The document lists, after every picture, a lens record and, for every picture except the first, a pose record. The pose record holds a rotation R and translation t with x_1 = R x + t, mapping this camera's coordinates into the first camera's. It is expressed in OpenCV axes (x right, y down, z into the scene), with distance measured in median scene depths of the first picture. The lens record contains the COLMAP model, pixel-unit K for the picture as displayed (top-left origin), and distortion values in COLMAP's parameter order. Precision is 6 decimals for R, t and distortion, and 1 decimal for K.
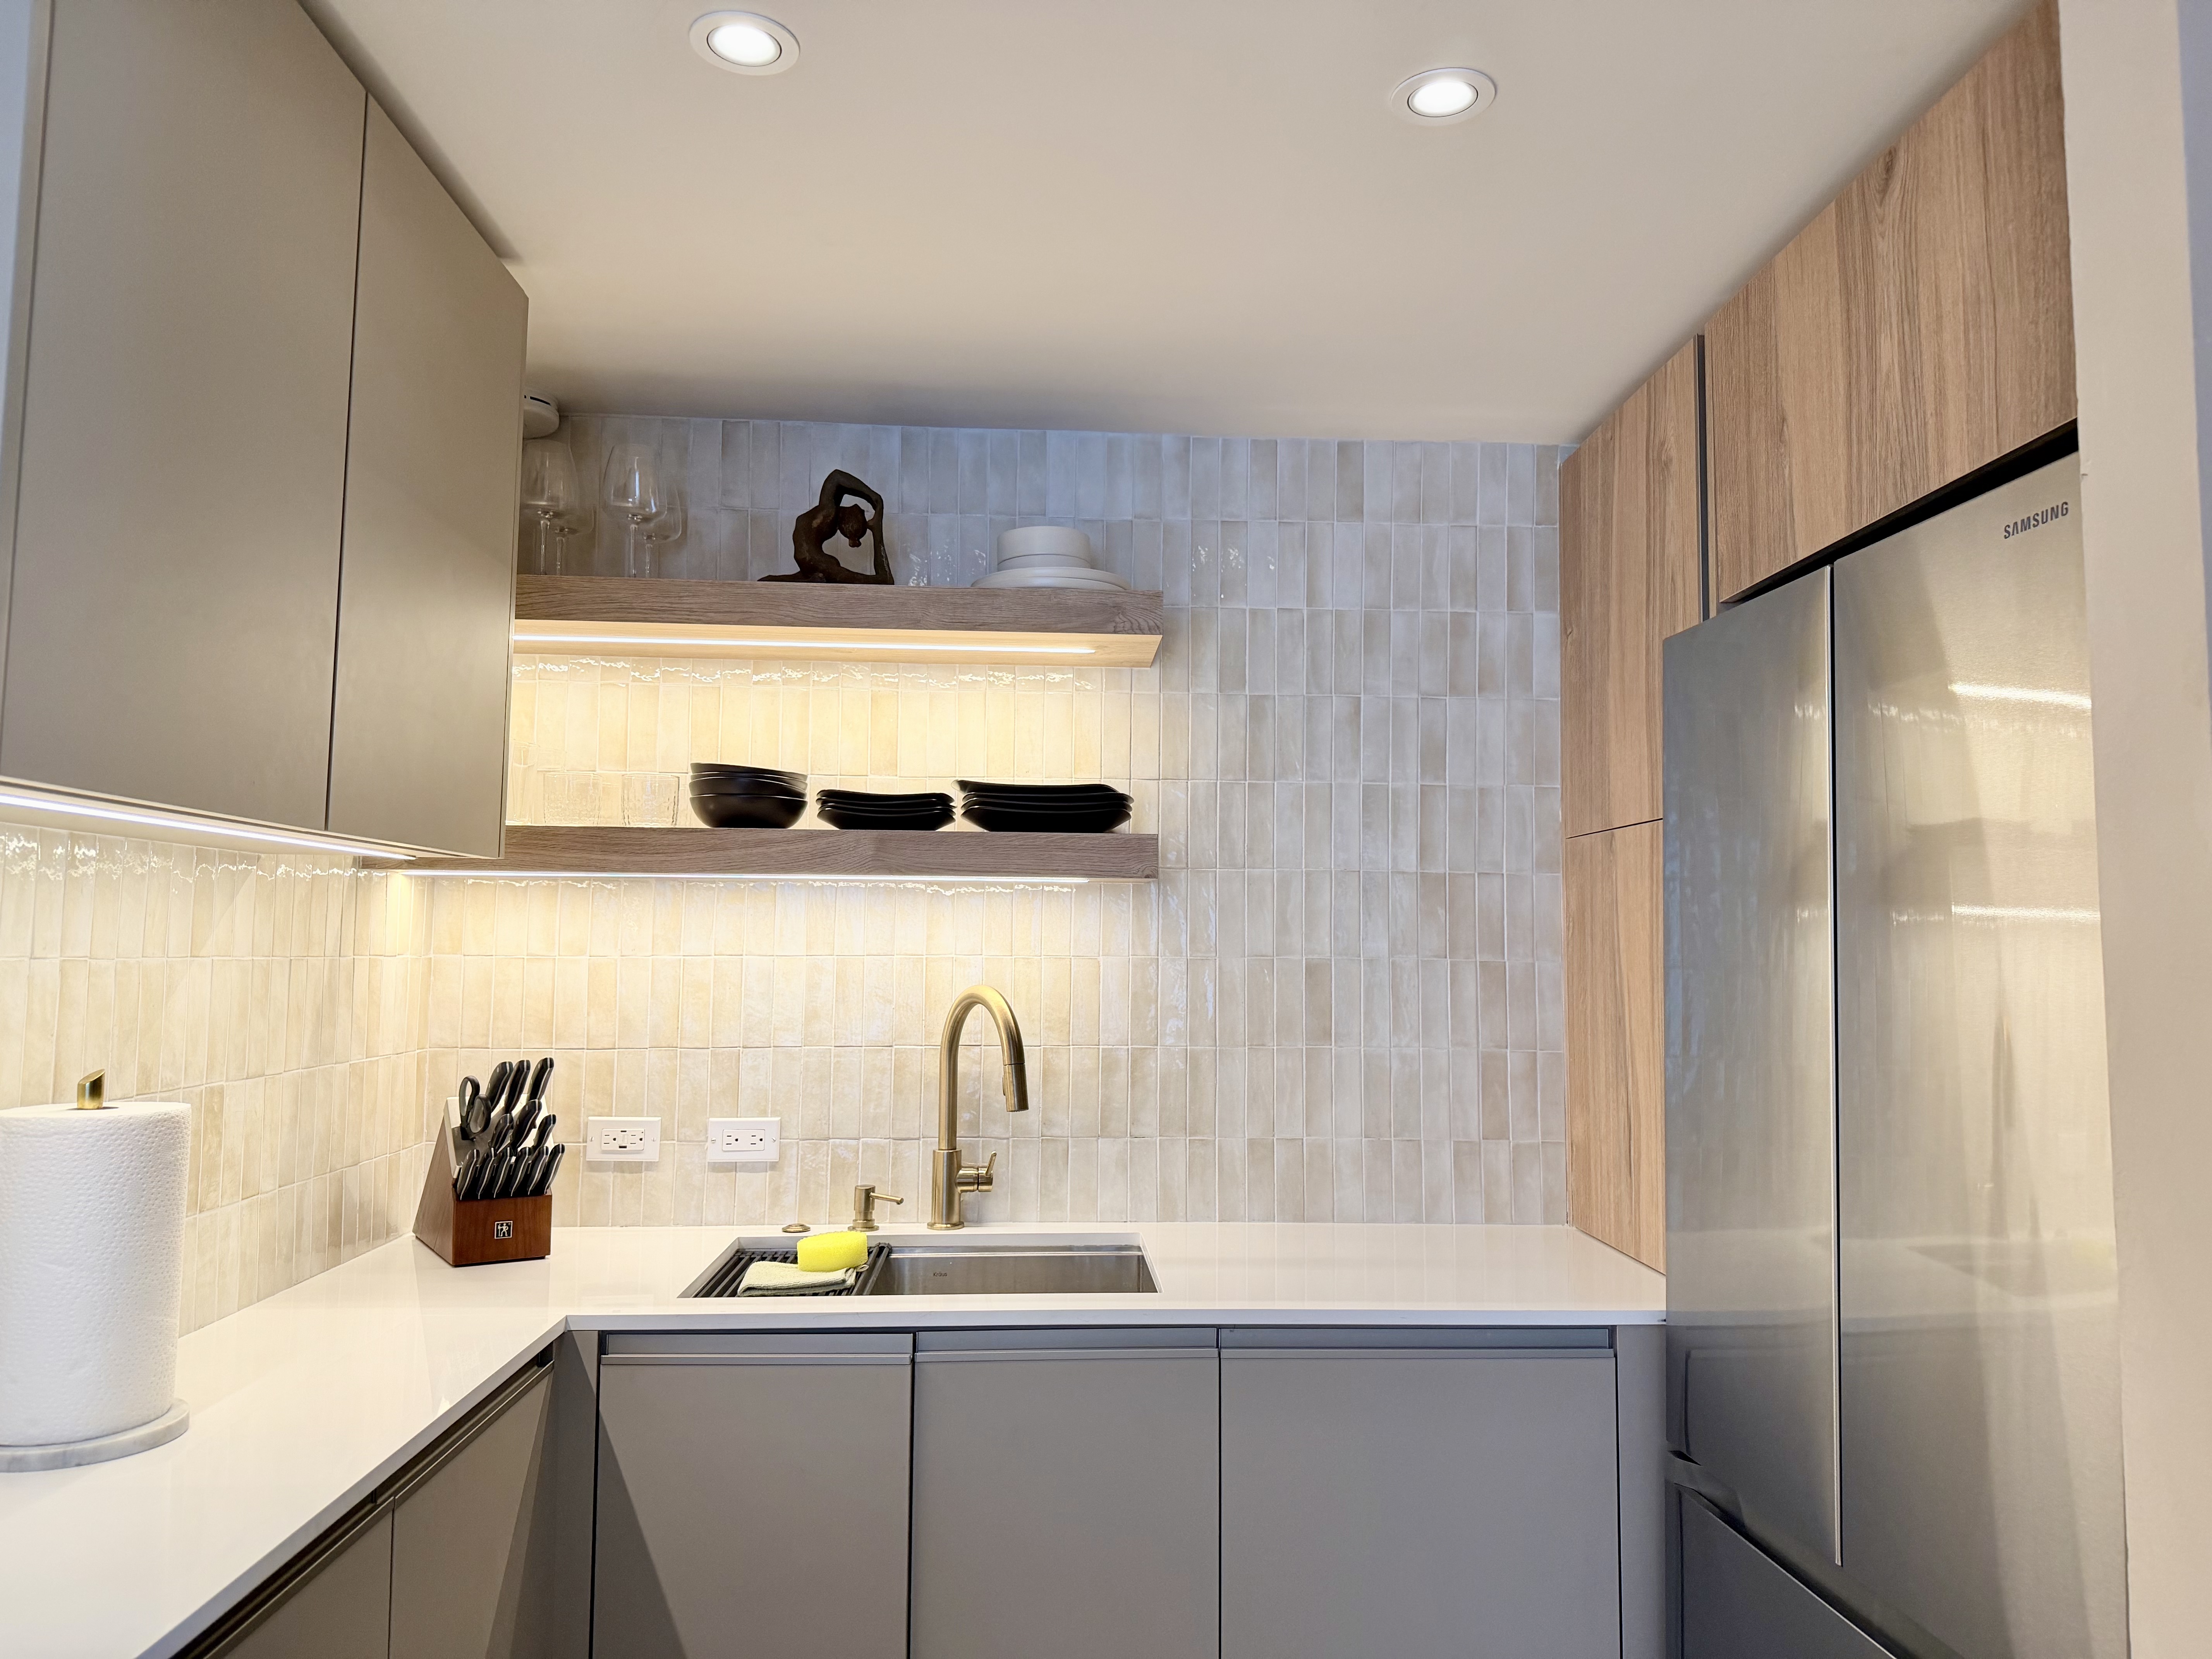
lens RADIAL K [[1559.8, 0, 1079.5], [0, 1559.8, 797.3], [0, 0, 1]] dist [0.039479, -0.053465]
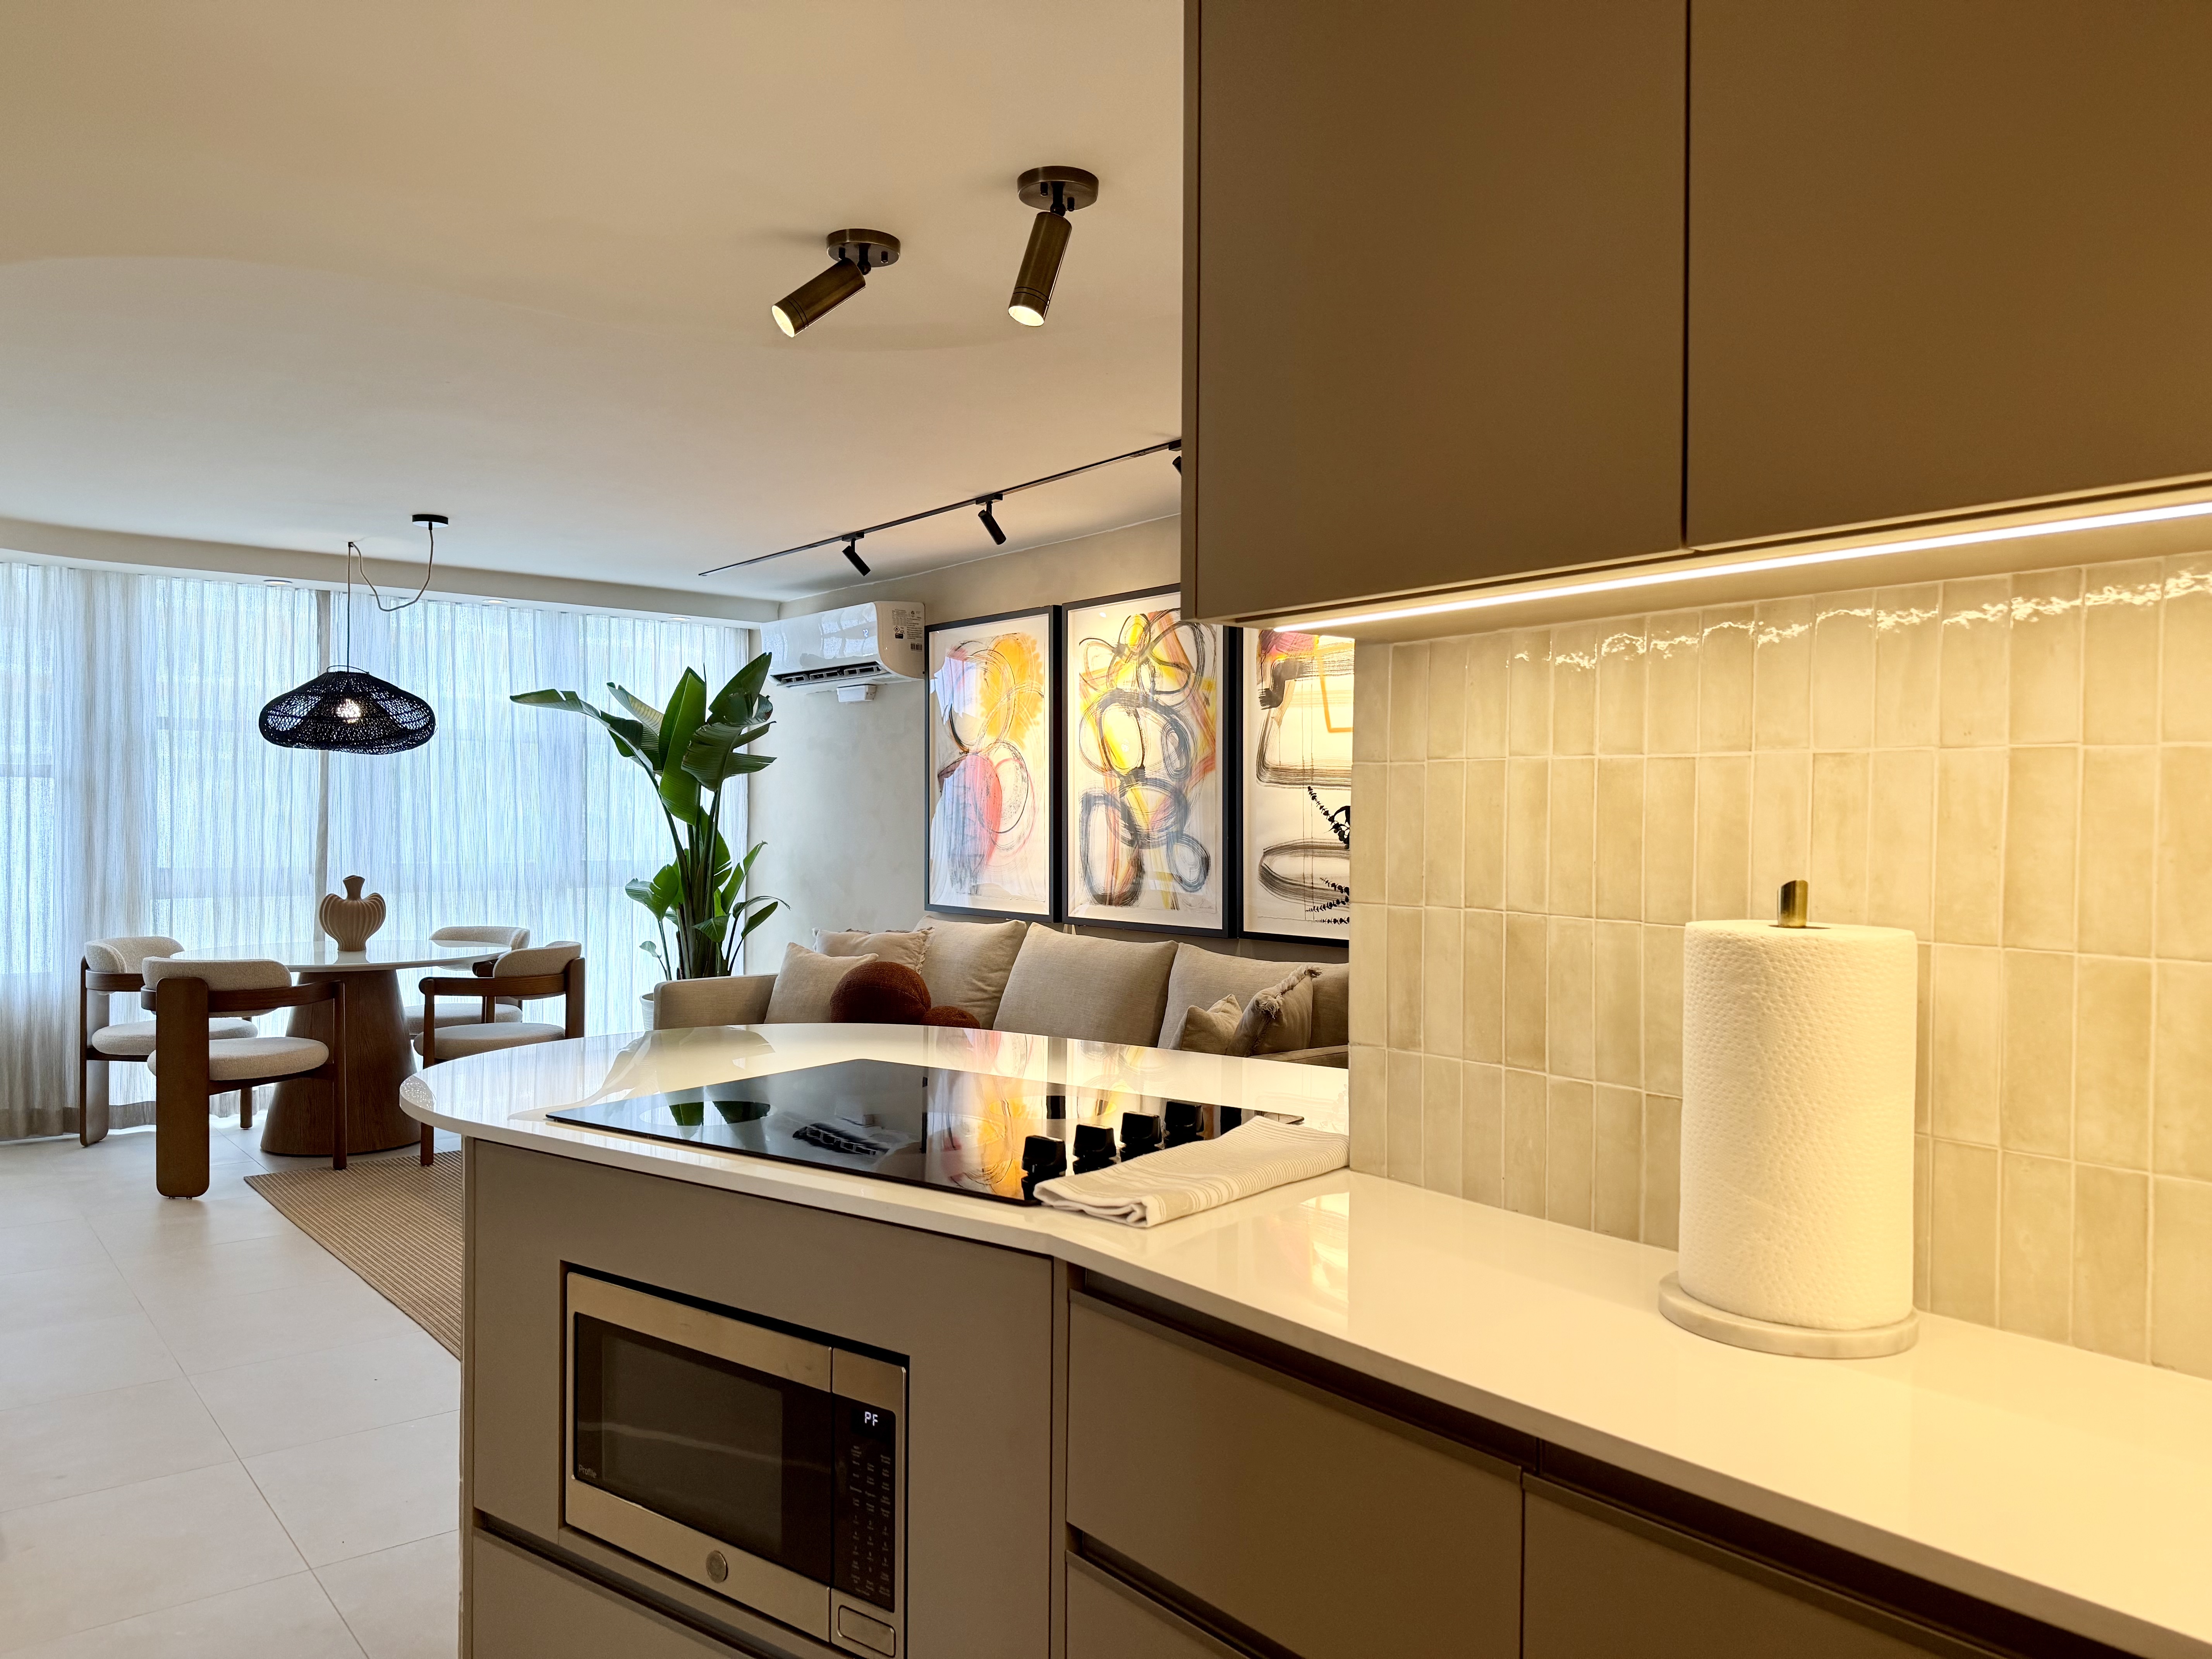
lens RADIAL K [[1559.8, 0, 1122.2], [0, 1559.8, 824.7], [0, 0, 1]] dist [0.039479, -0.053465]
pose [[-0.798991, -0.015034, -0.601155, 0.083320], [0.041278, 0.995958, -0.079770, 0.113341], [0.599924, -0.088550, -0.795141, 0.832692]]
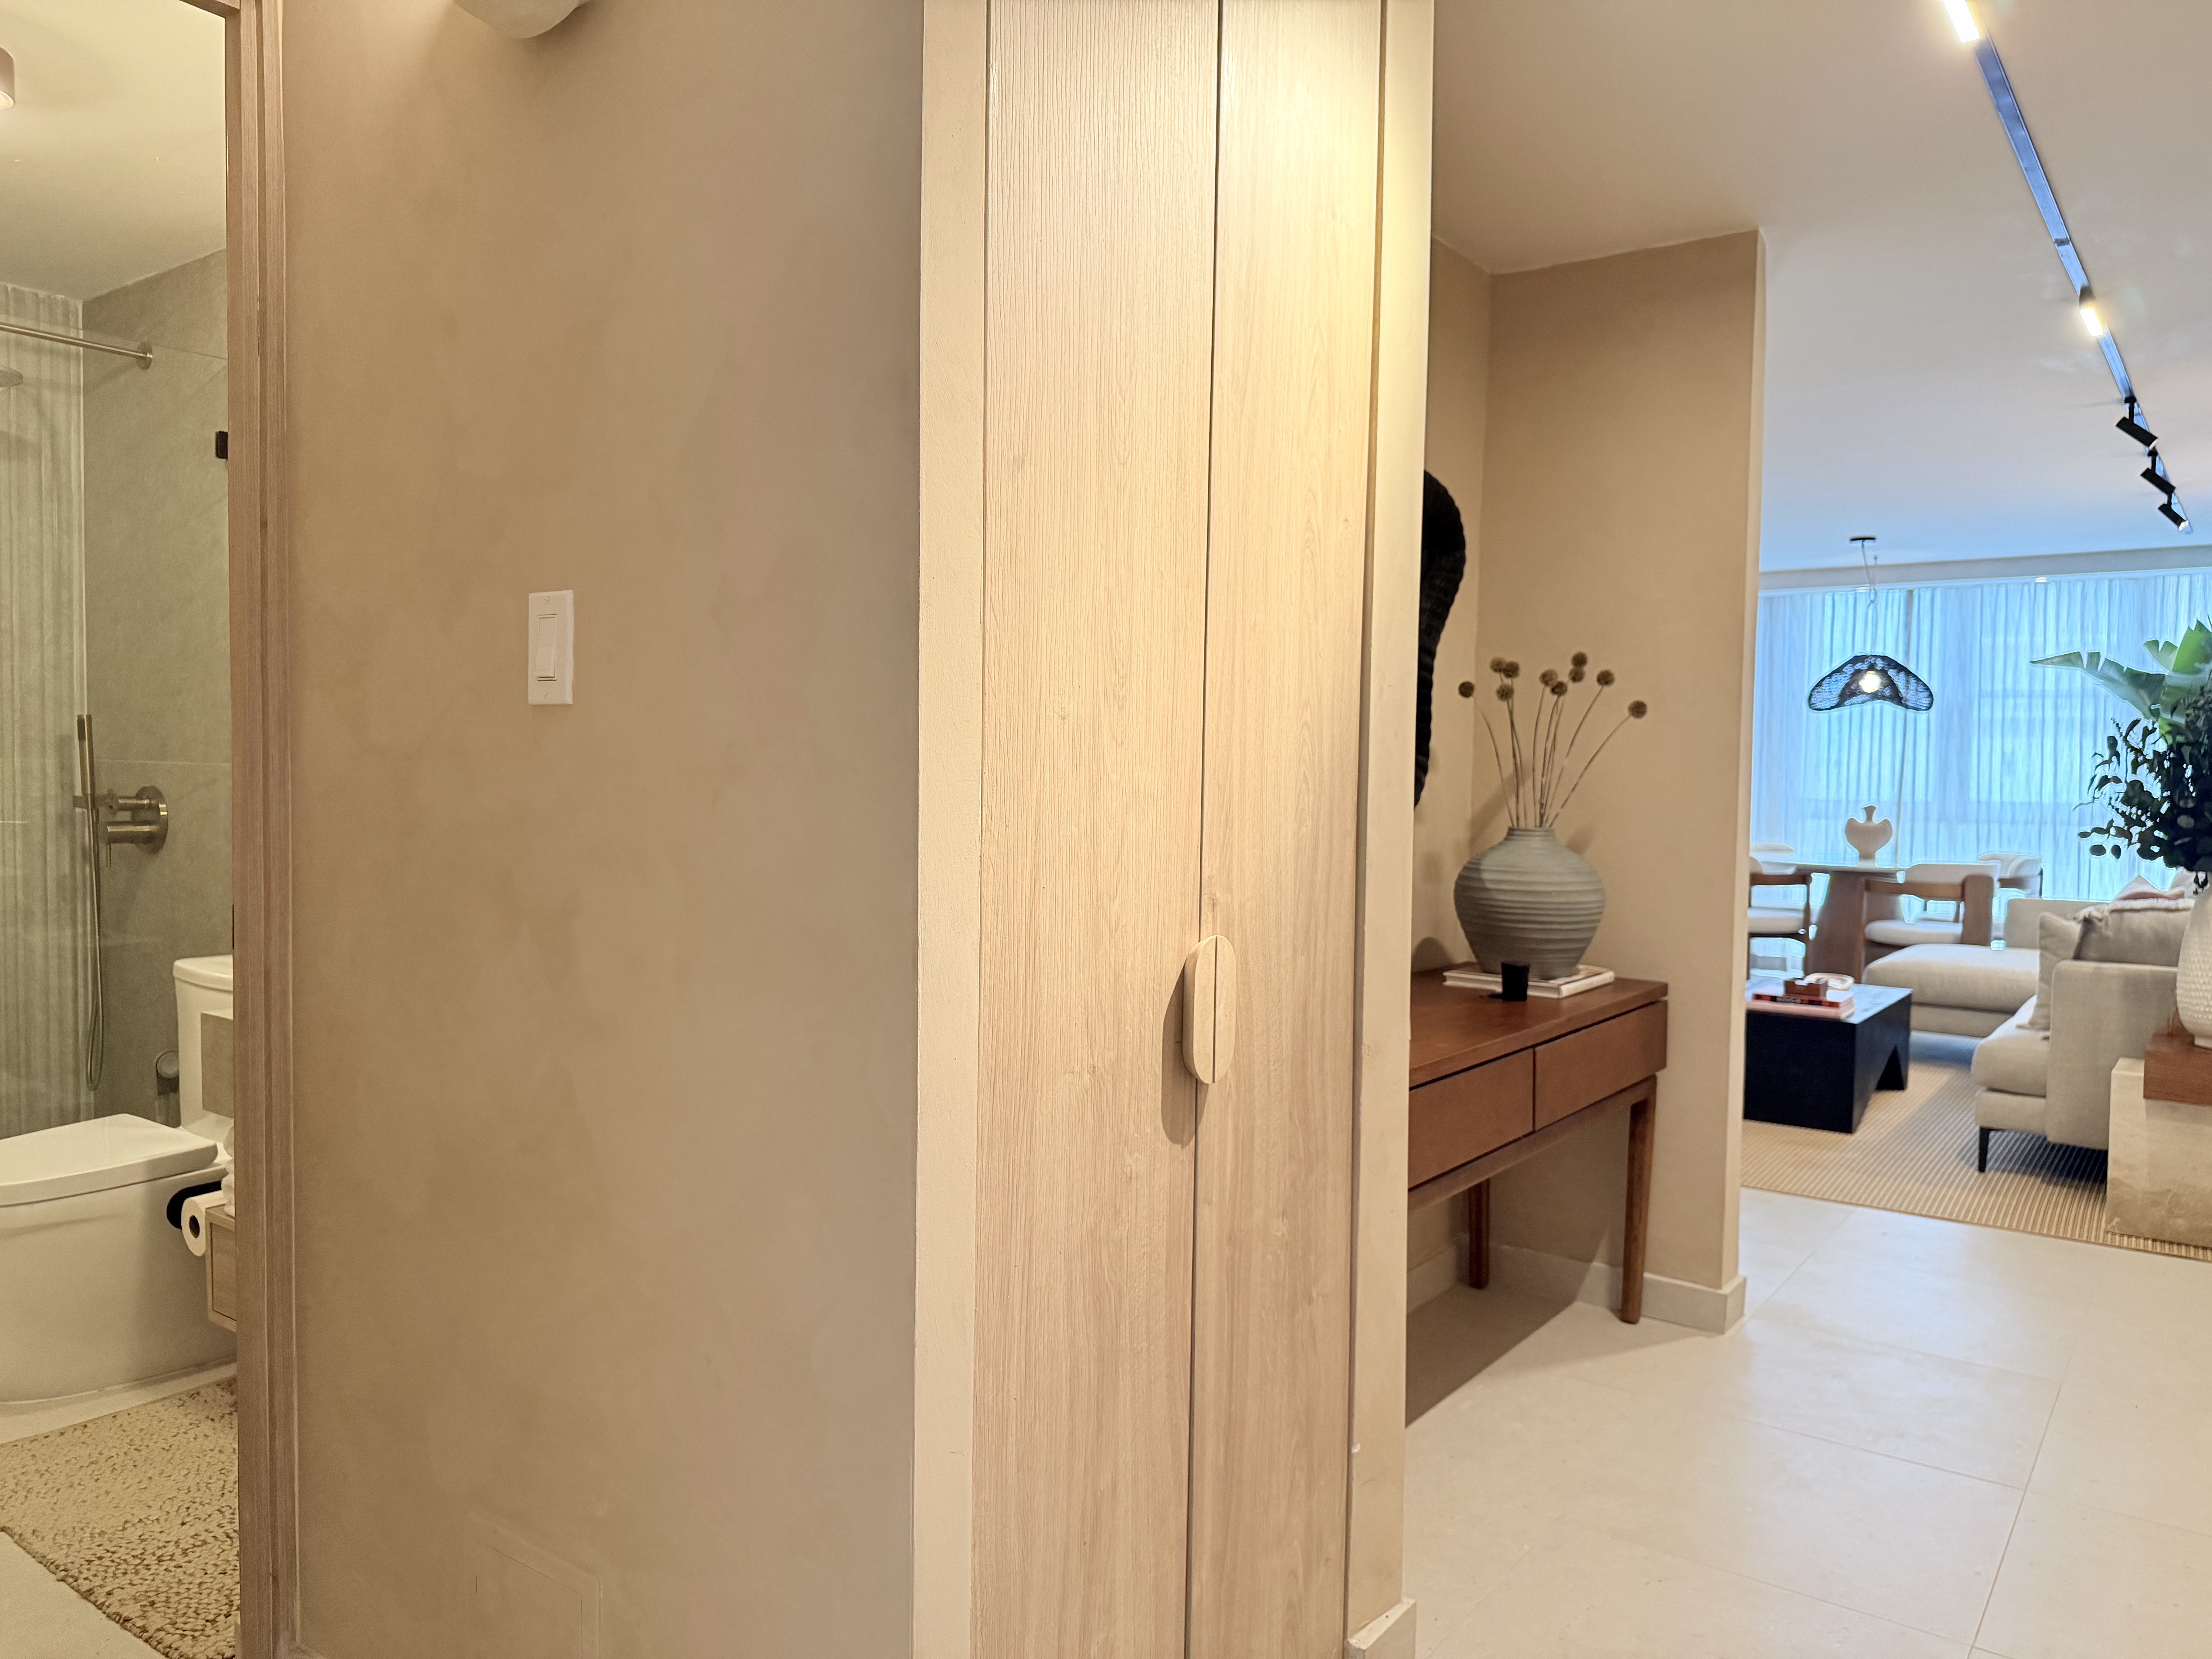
lens RADIAL K [[1559.8, 0, 1118.9], [0, 1559.8, 837.8], [0, 0, 1]] dist [0.039479, -0.053465]
pose [[-0.775407, -0.051353, 0.629371, -1.314507], [-0.081012, 0.996541, -0.018498, 0.209061], [-0.626244, -0.065330, -0.776885, 1.734747]]
